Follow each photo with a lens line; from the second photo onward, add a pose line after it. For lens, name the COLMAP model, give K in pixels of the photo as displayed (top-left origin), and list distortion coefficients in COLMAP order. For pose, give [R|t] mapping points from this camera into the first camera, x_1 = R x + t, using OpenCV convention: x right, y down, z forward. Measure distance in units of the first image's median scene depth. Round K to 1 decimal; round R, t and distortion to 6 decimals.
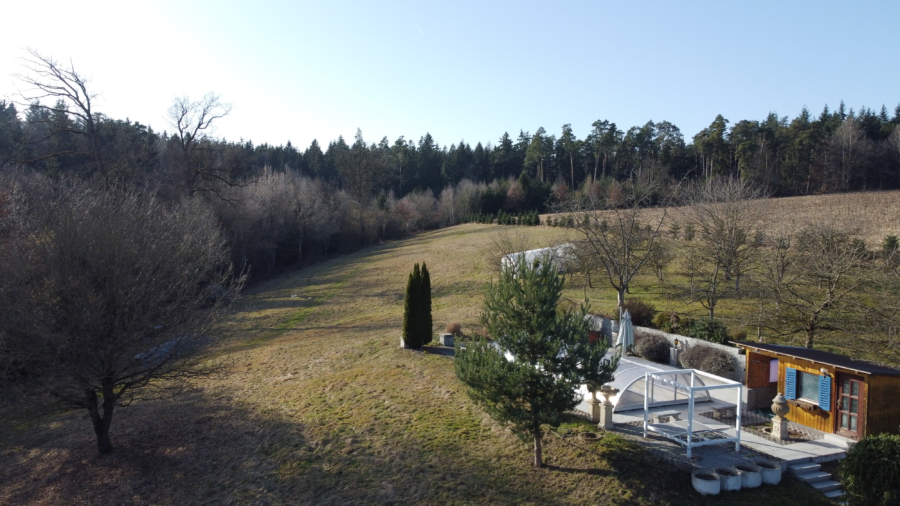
lens RADIAL K [[684.2, 0, 452.1], [0, 684.2, 254.5], [0, 0, 1]] dist [0.009872, -0.011593]
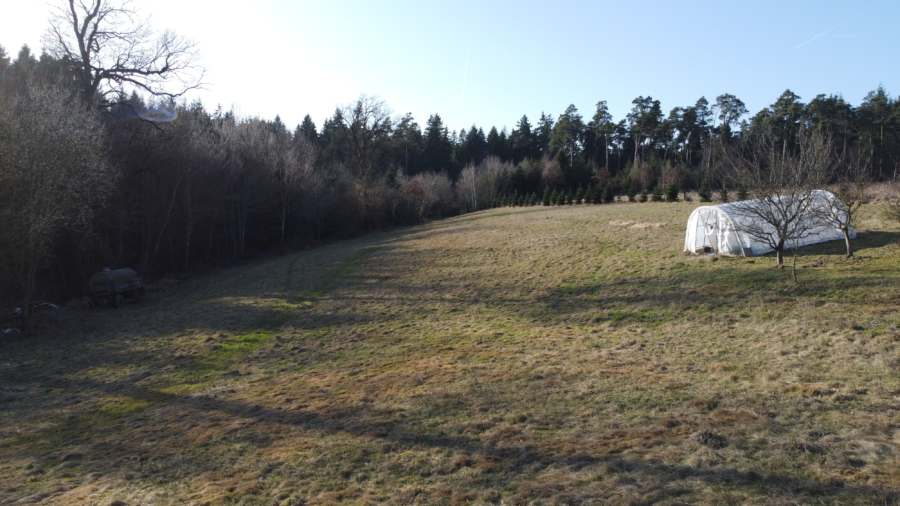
lens RADIAL K [[684.2, 0, 452.1], [0, 684.2, 254.5], [0, 0, 1]] dist [0.009872, -0.011593]
pose [[0.999777, 0.017521, 0.011811, -0.027503], [-0.017443, 0.999826, -0.006666, 0.010934], [-0.011925, 0.006459, 0.999908, 0.145744]]
